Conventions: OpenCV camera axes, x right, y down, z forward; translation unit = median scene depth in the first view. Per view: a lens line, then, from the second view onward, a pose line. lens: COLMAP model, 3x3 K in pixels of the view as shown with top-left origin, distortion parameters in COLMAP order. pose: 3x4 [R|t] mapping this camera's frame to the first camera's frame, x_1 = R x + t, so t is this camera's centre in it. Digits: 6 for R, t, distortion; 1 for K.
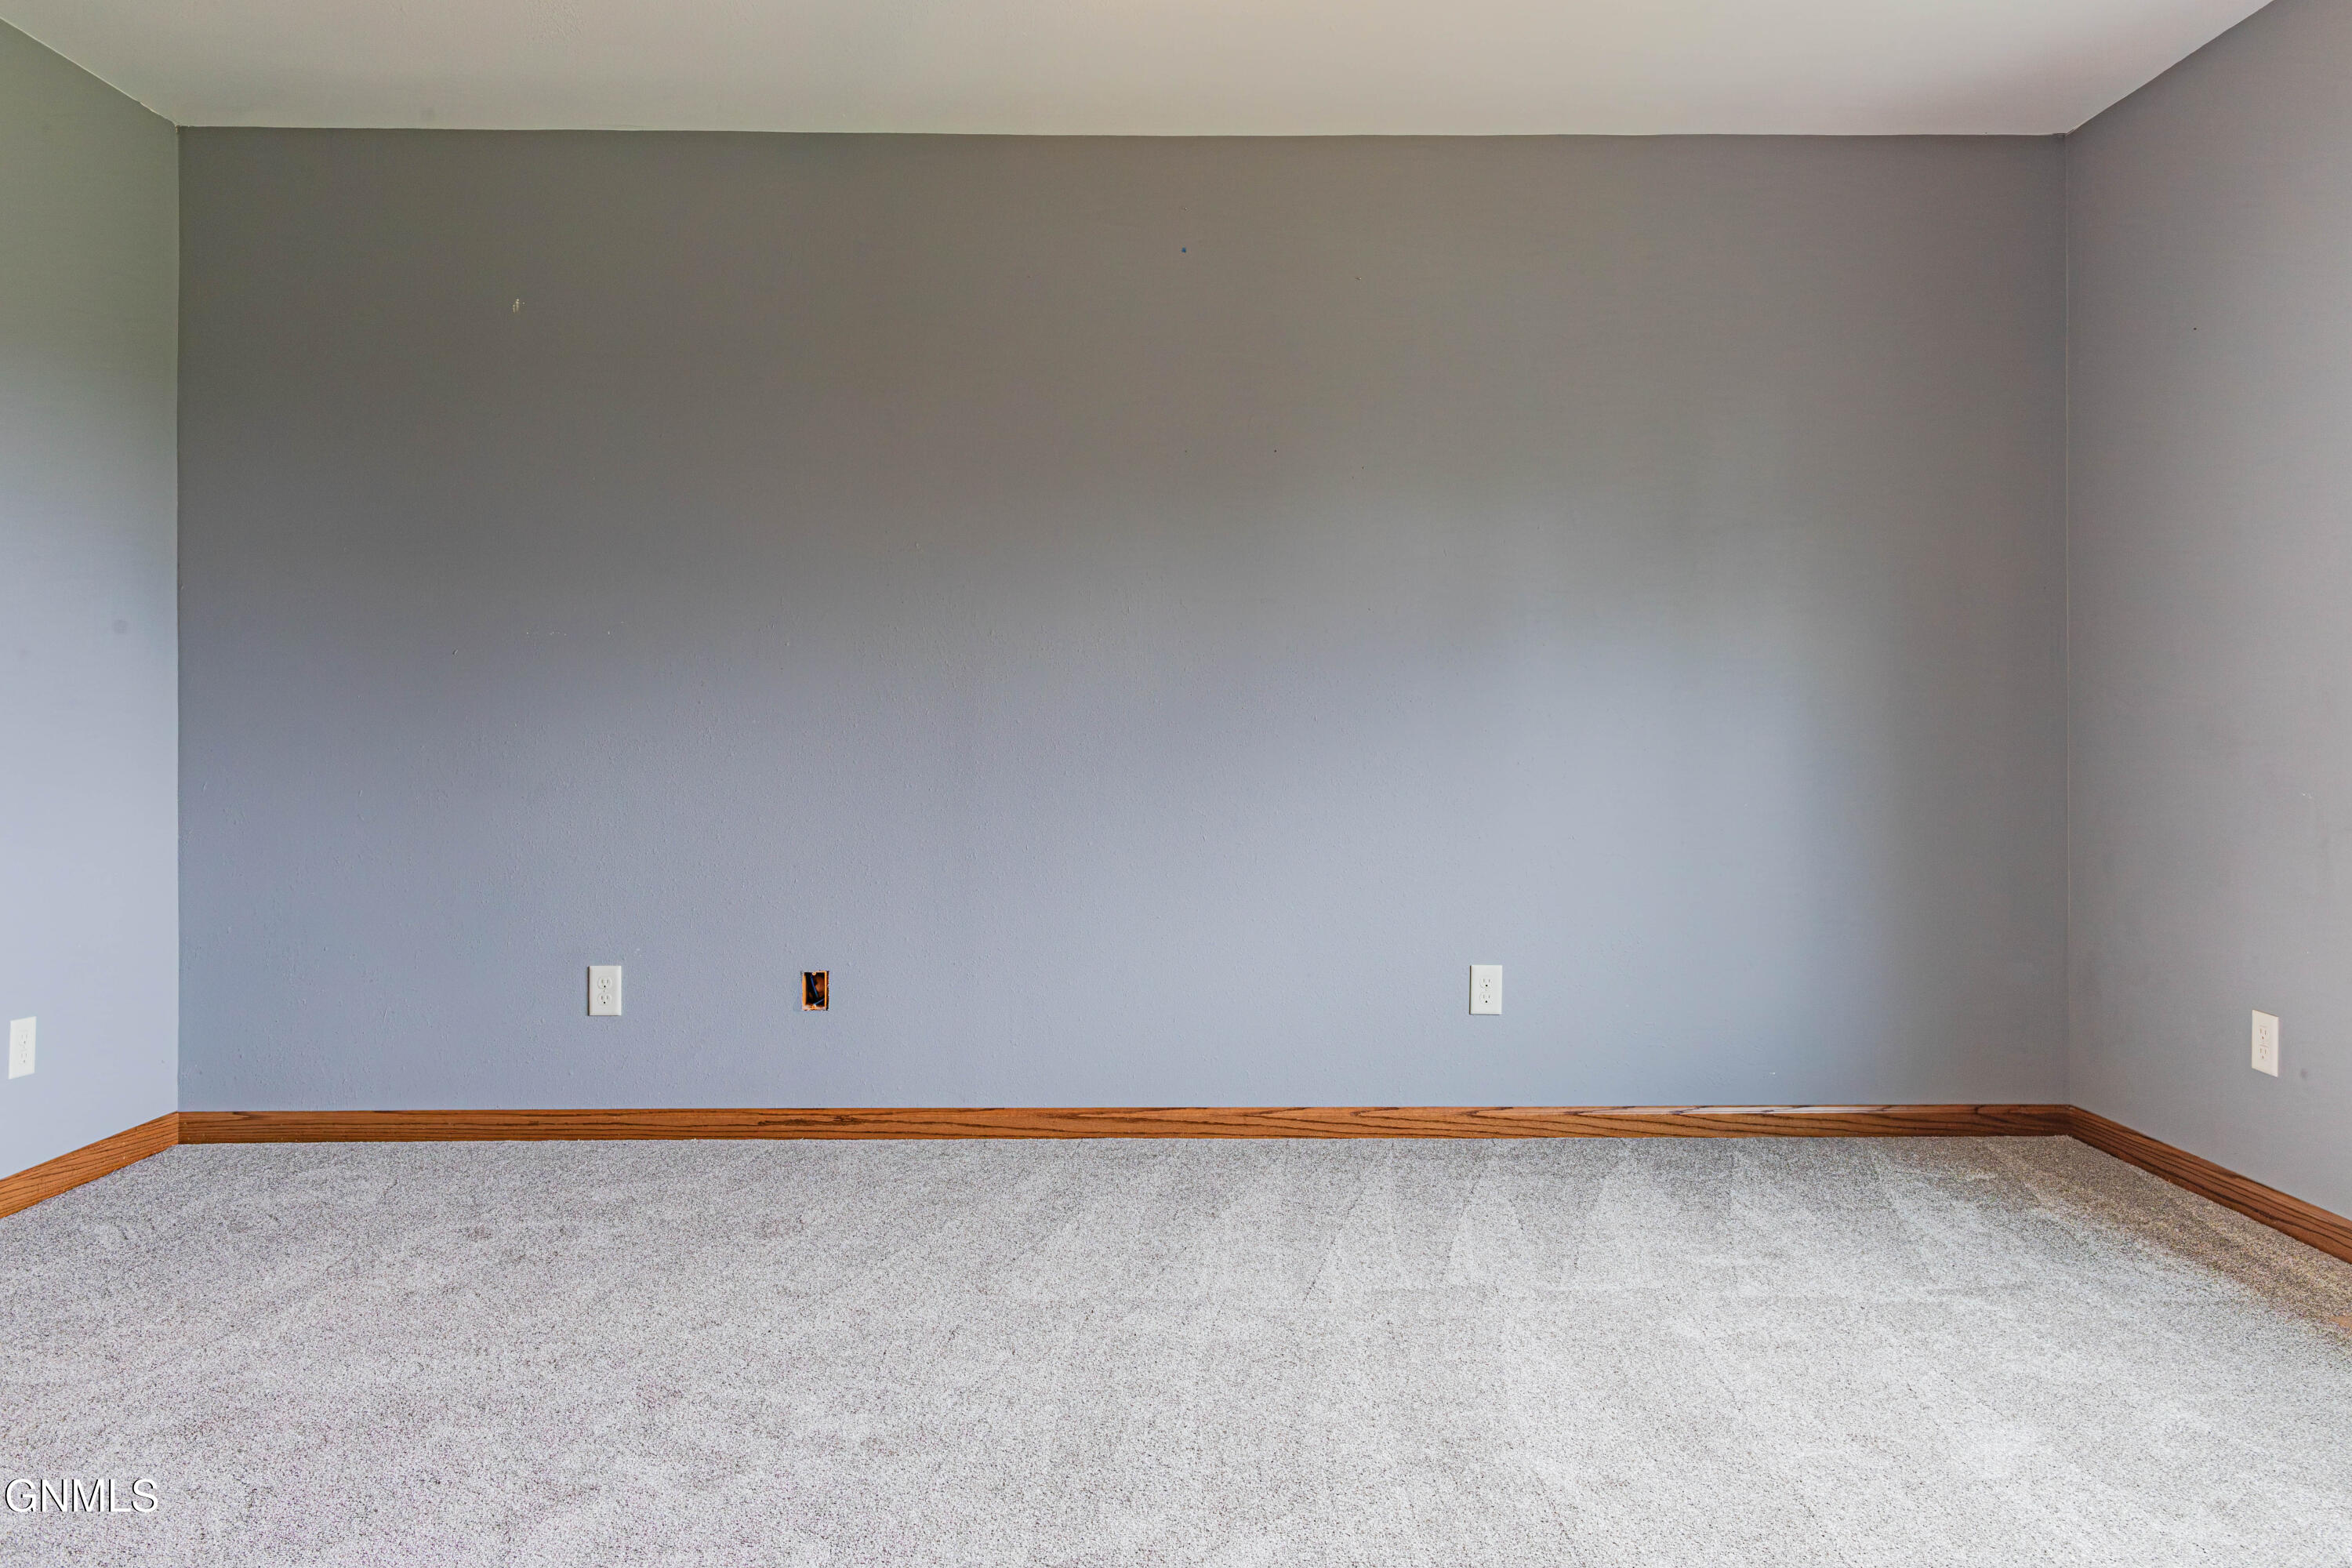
lens RADIAL K [[1625.8, 0, 1216.8], [0, 1625.8, 716.6], [0, 0, 1]] dist [0.007069, 0.004123]
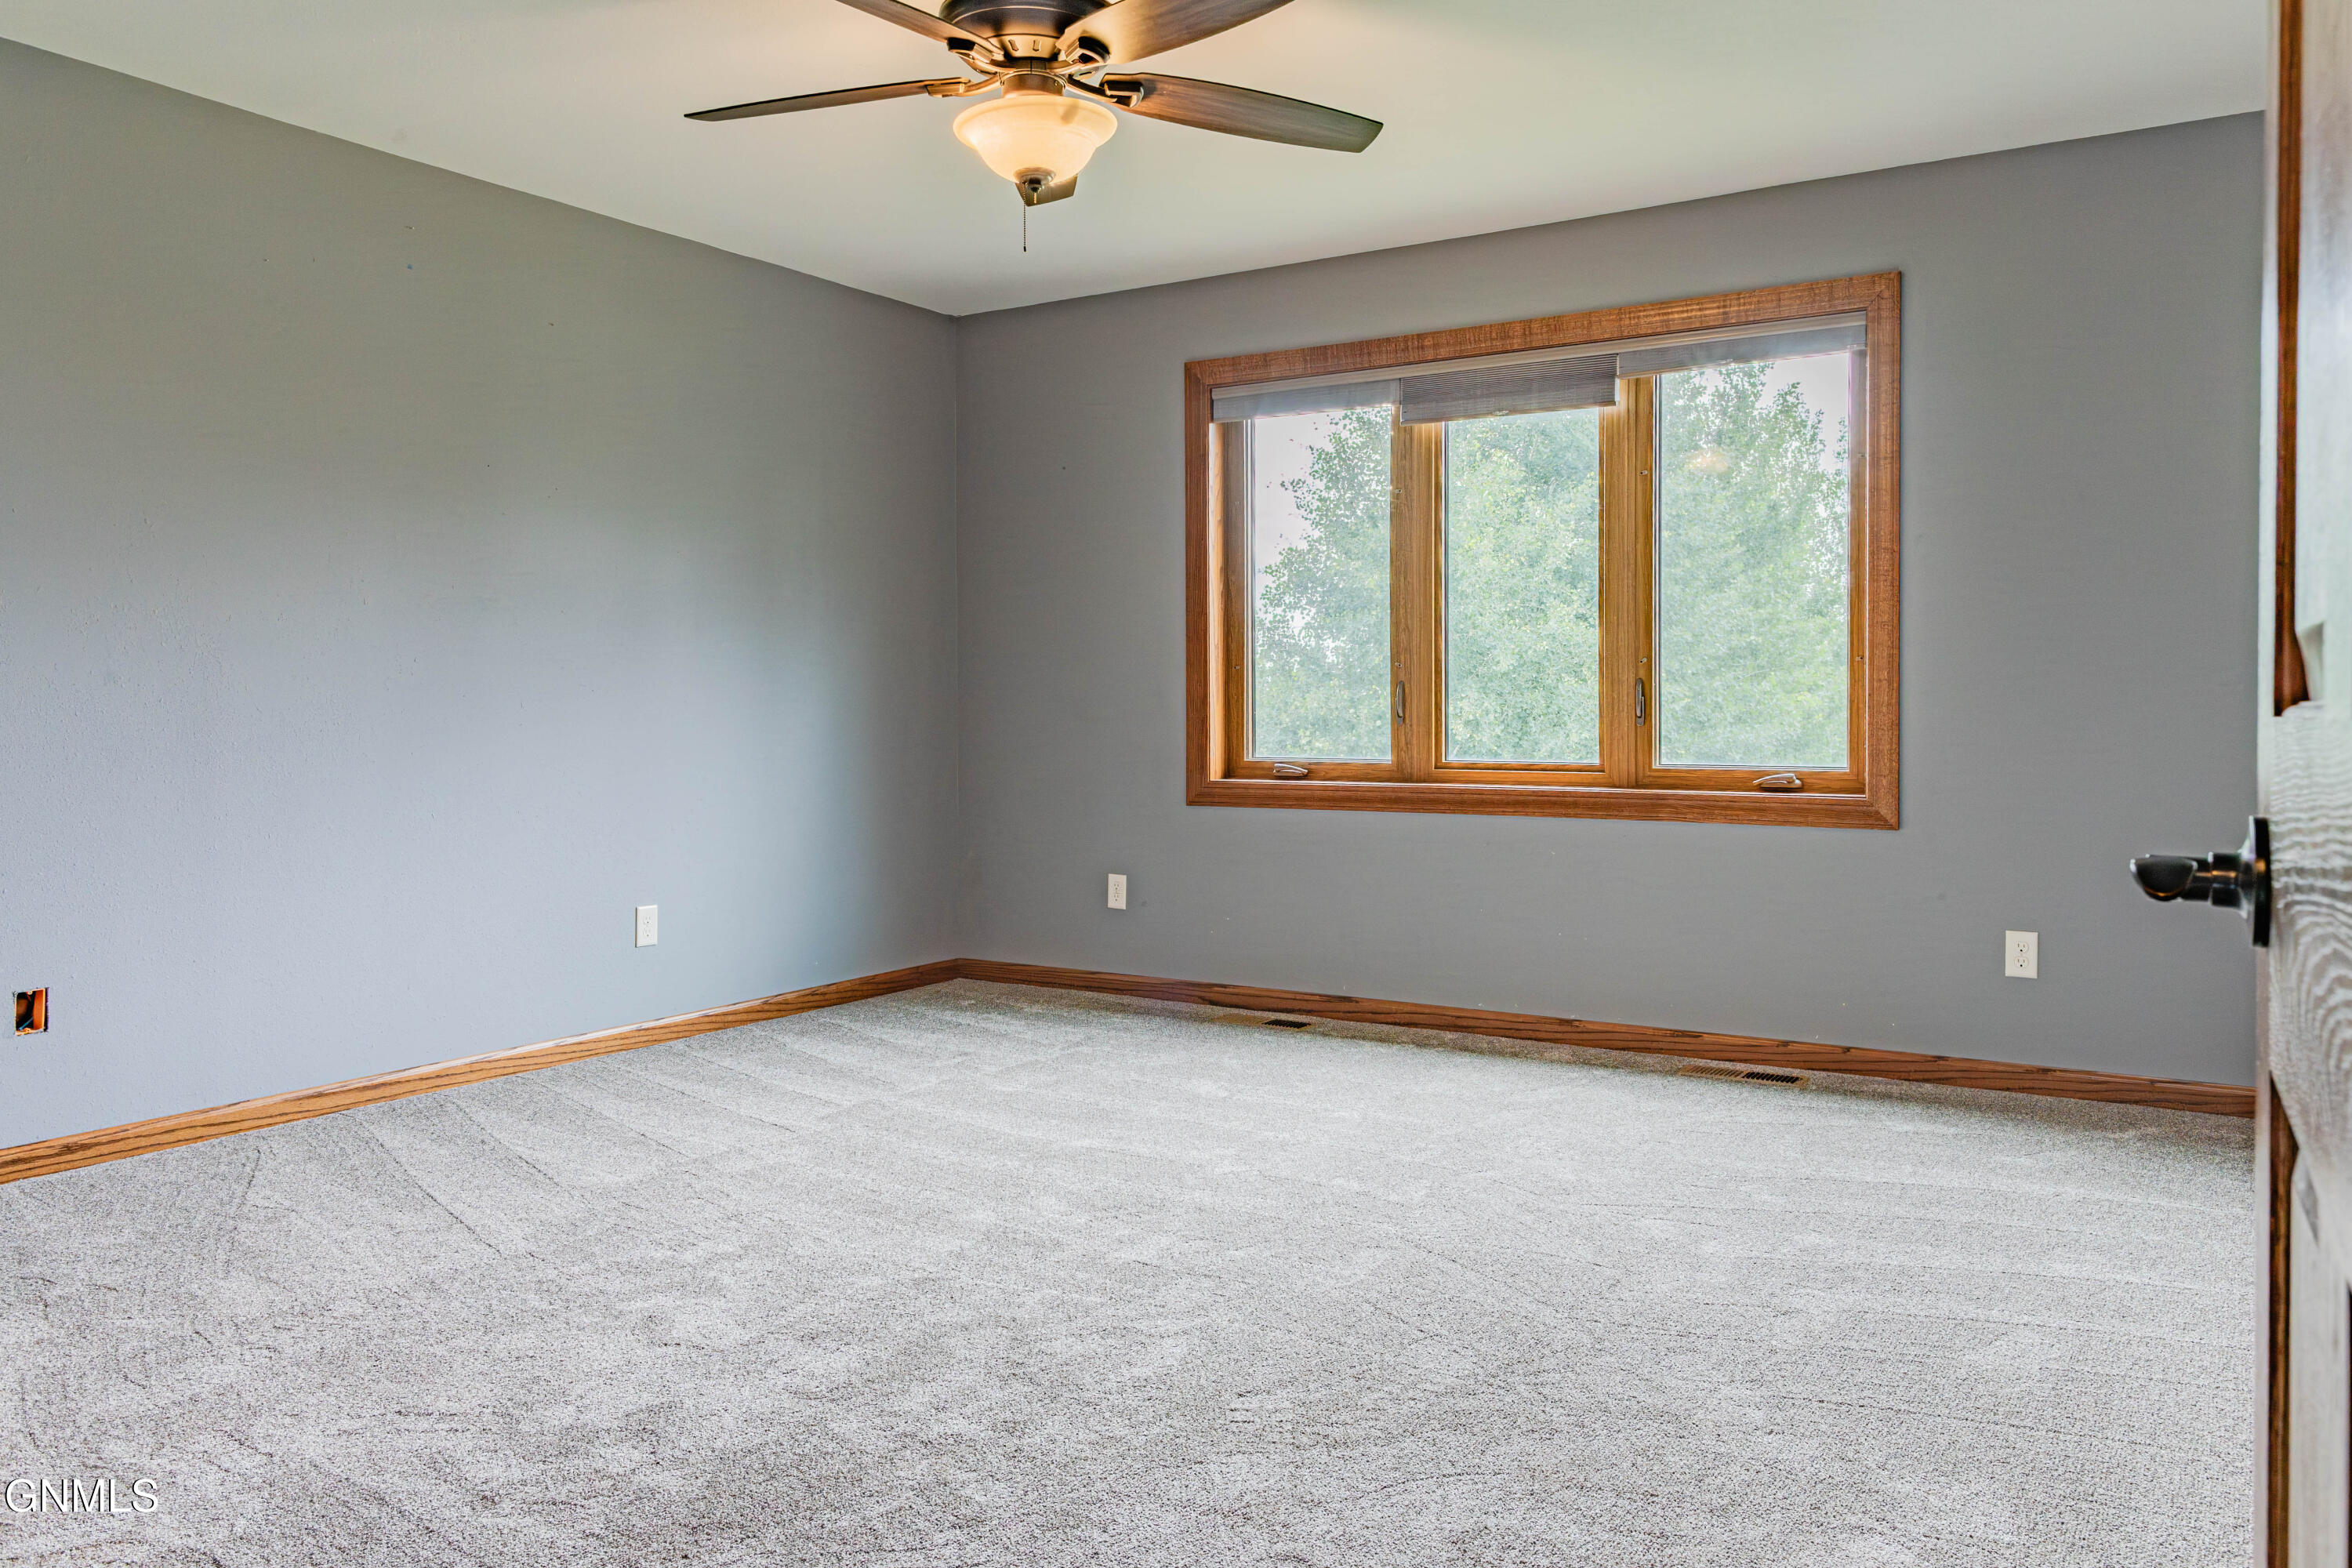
lens RADIAL K [[1634.4, 0, 1203.7], [0, 1634.4, 736.6], [0, 0, 1]] dist [0.007762, -0.003425]
pose [[0.549862, -0.017771, 0.835066, -0.710803], [-0.003356, 0.999719, 0.023485, -0.006094], [-0.835249, -0.015716, 0.549648, -0.031776]]
